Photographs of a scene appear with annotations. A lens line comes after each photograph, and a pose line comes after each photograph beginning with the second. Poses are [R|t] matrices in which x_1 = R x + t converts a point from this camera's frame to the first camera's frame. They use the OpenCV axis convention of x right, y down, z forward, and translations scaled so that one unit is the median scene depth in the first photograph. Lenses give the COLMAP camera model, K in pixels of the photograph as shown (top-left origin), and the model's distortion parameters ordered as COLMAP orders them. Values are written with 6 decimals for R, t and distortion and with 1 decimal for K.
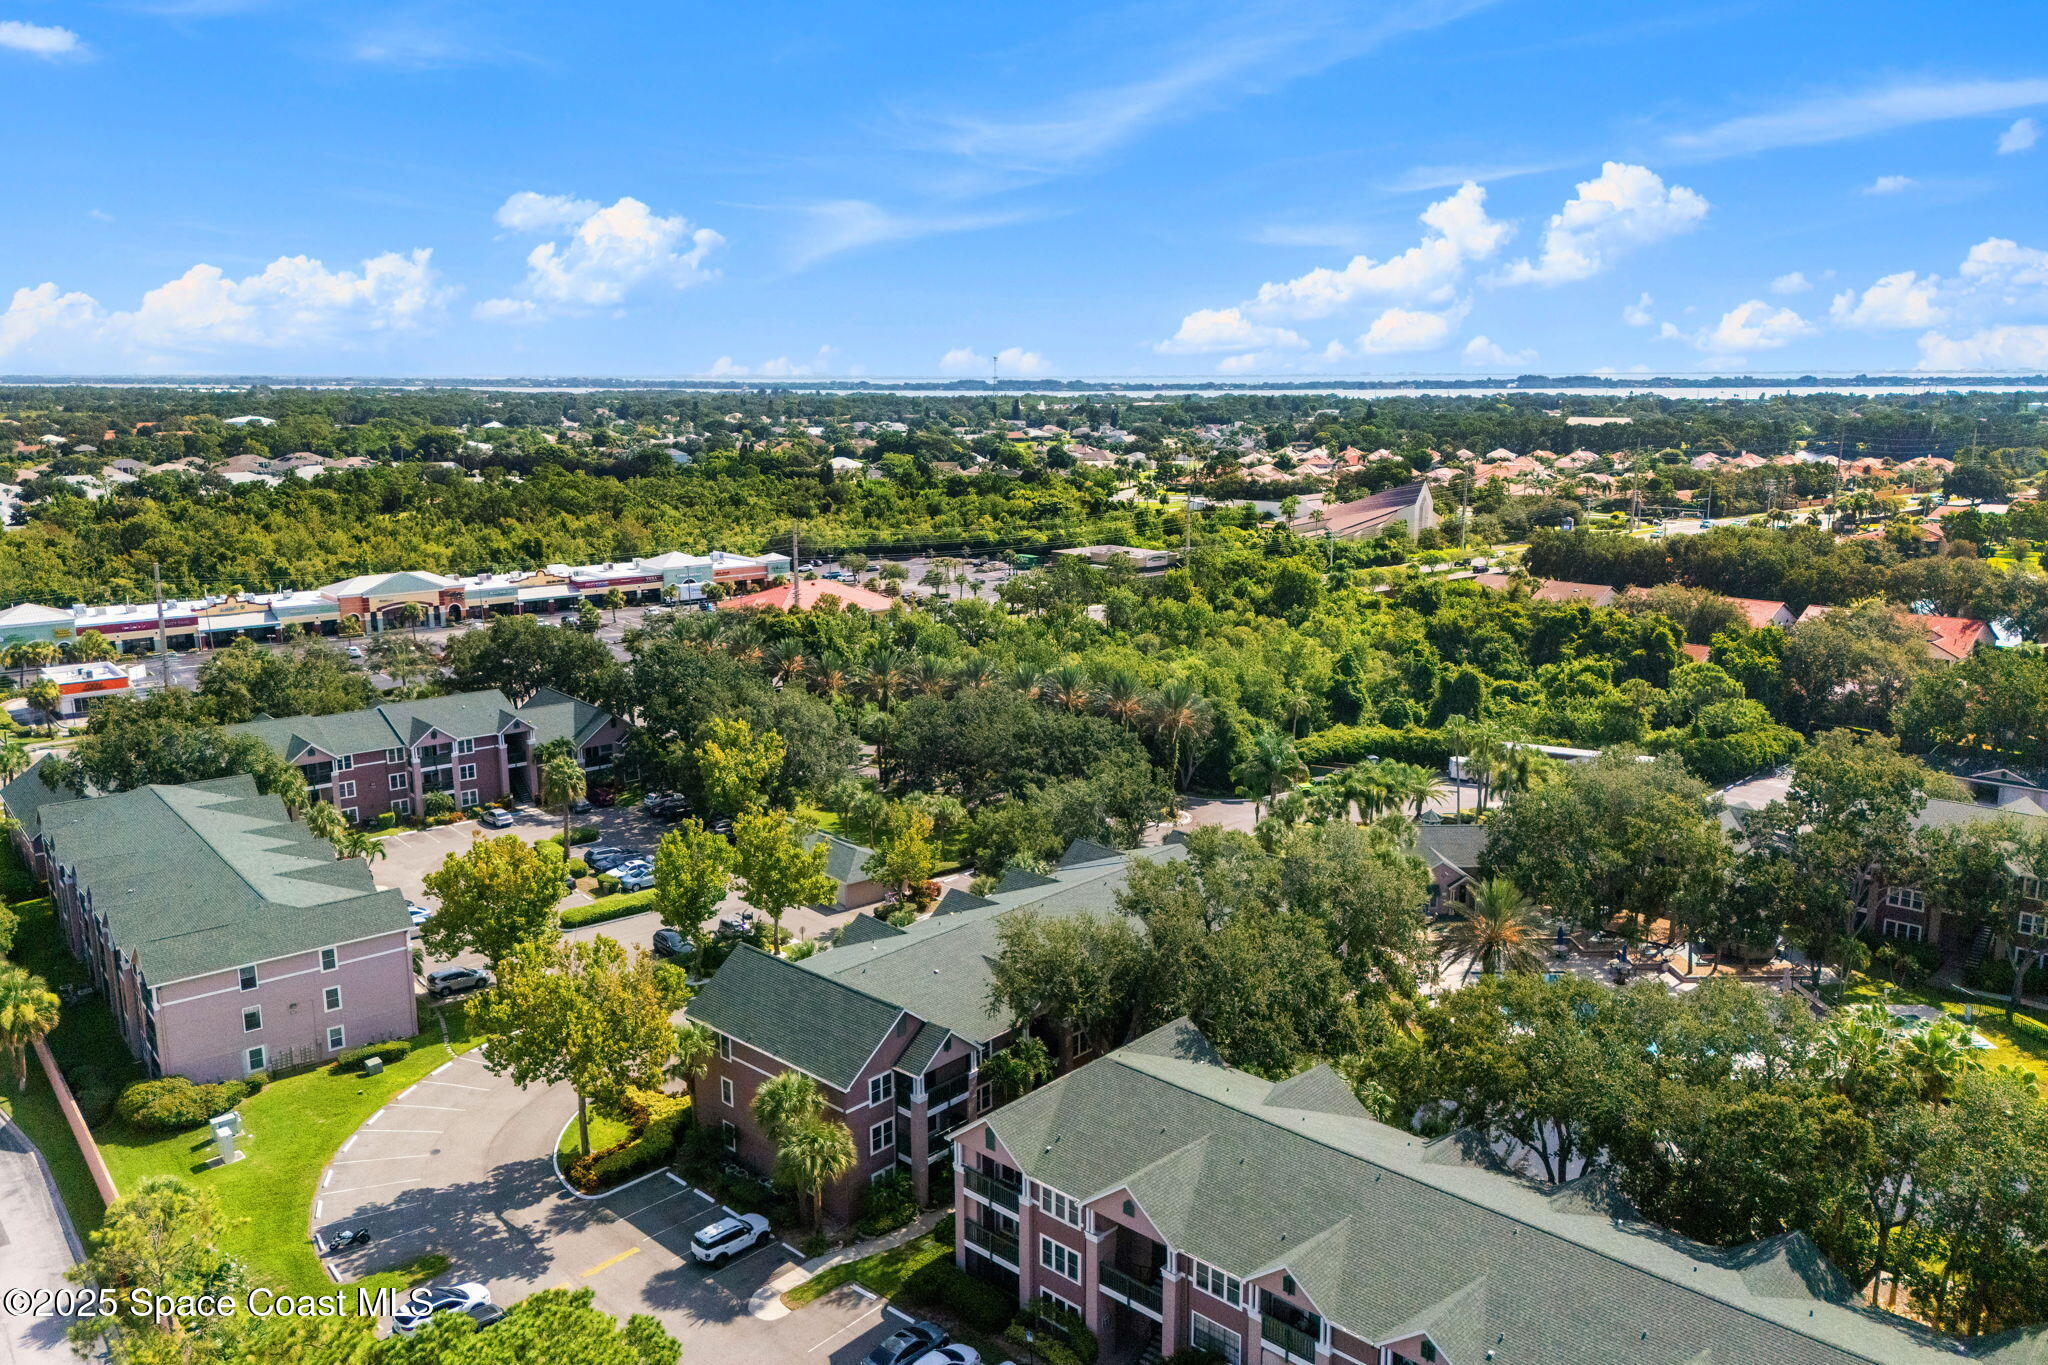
lens RADIAL K [[1479.1, 0, 1024.0], [0, 1479.1, 682.5], [0, 0, 1]] dist [0.059131, -0.002241]
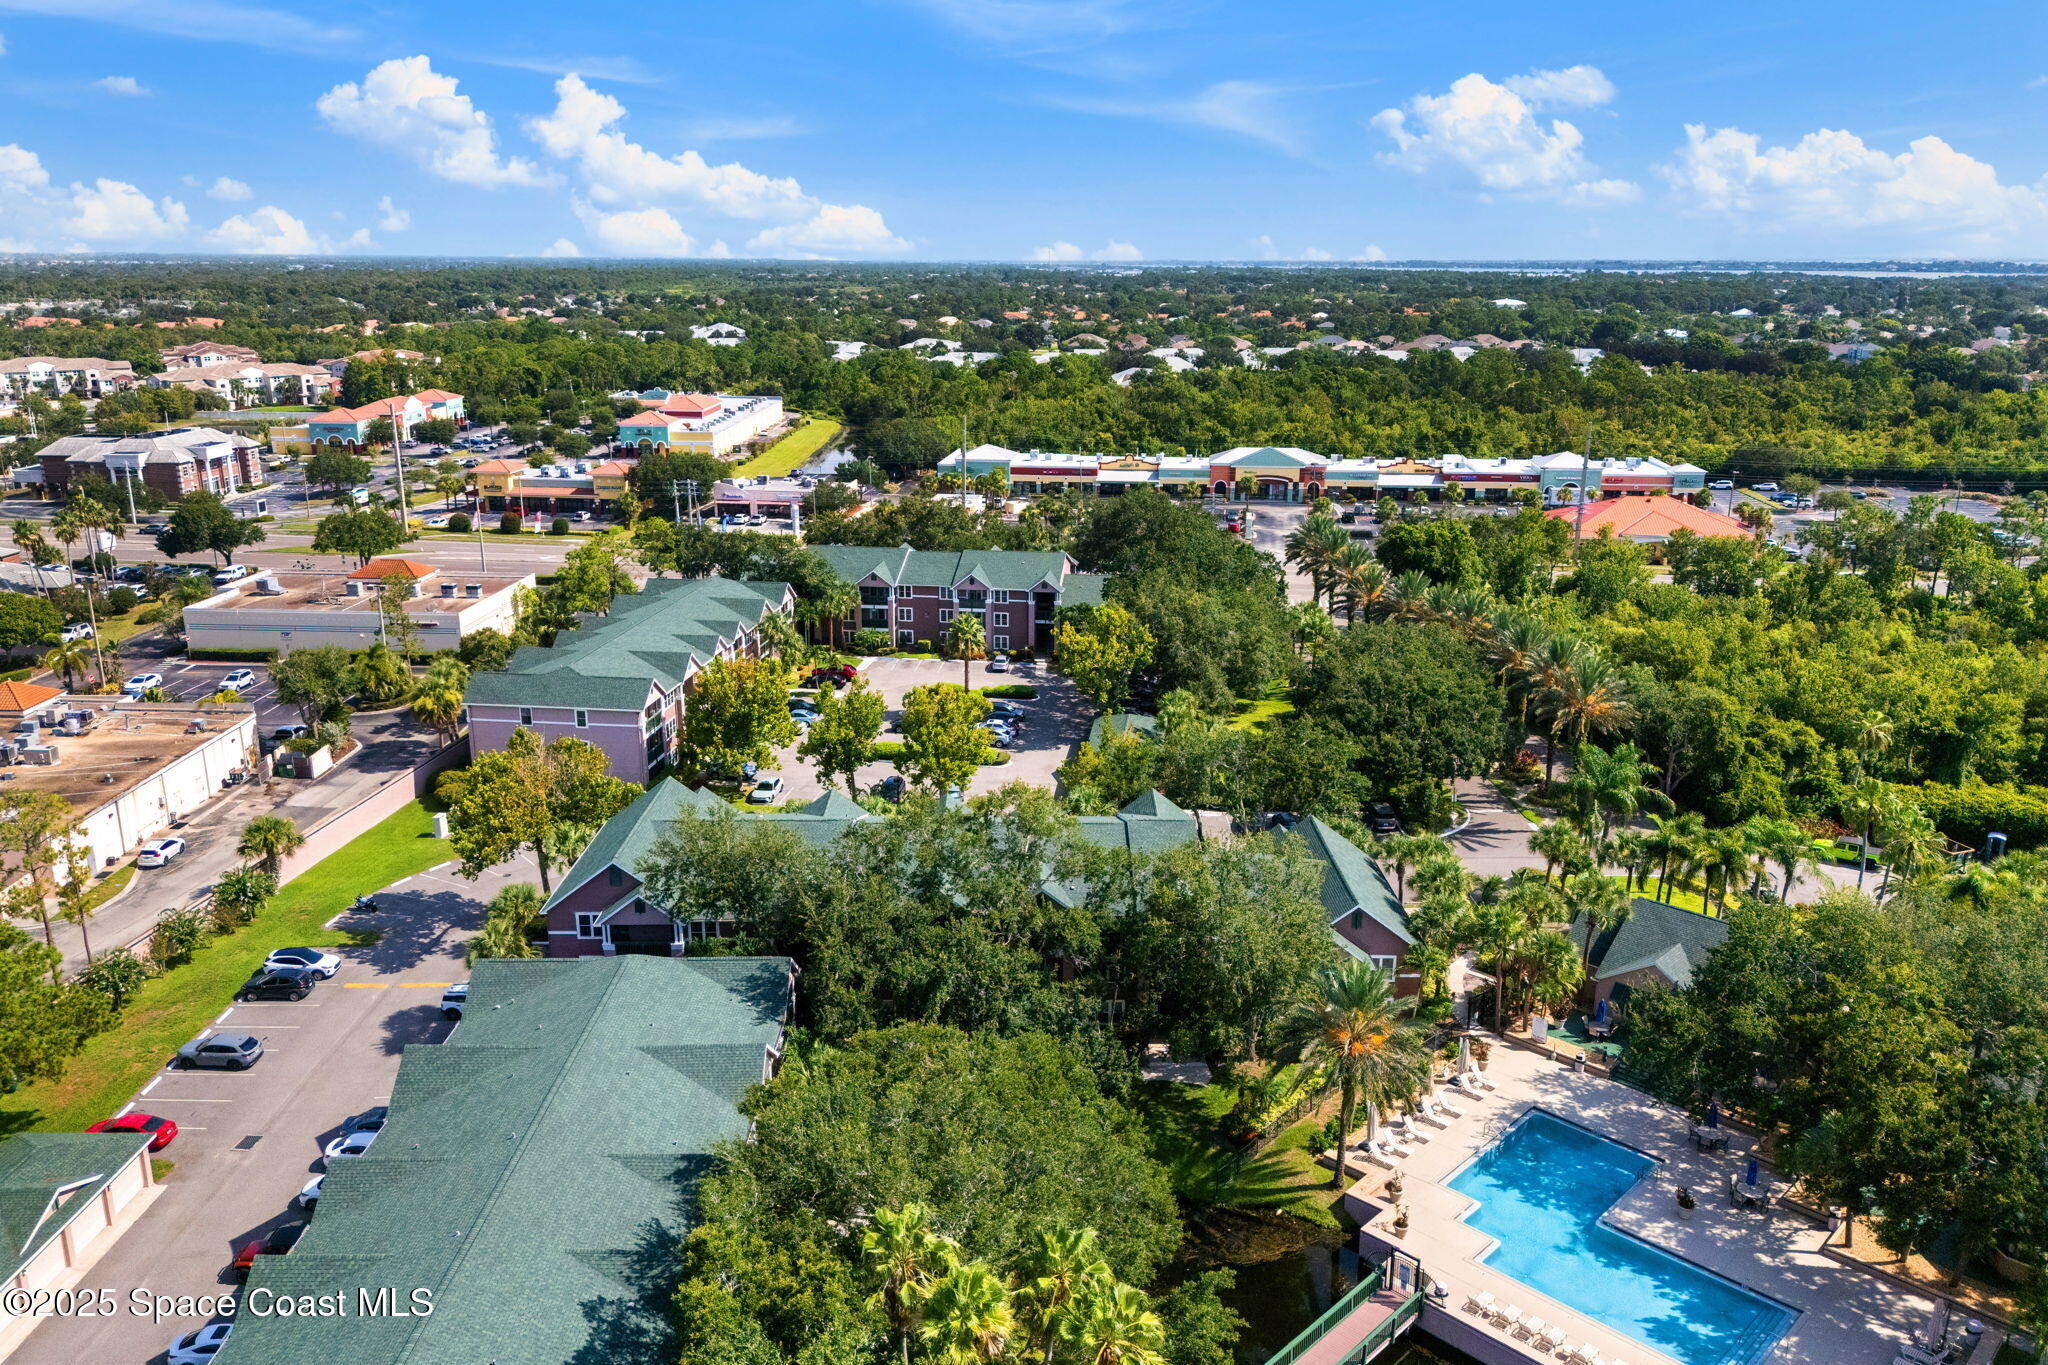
lens RADIAL K [[1479.1, 0, 1024.0], [0, 1479.1, 682.5], [0, 0, 1]] dist [0.059131, -0.002241]
pose [[0.697540, 0.202130, -0.687446, 0.244945], [-0.151819, 0.979297, 0.133895, -0.026625], [0.700278, 0.010970, 0.713786, 0.133748]]
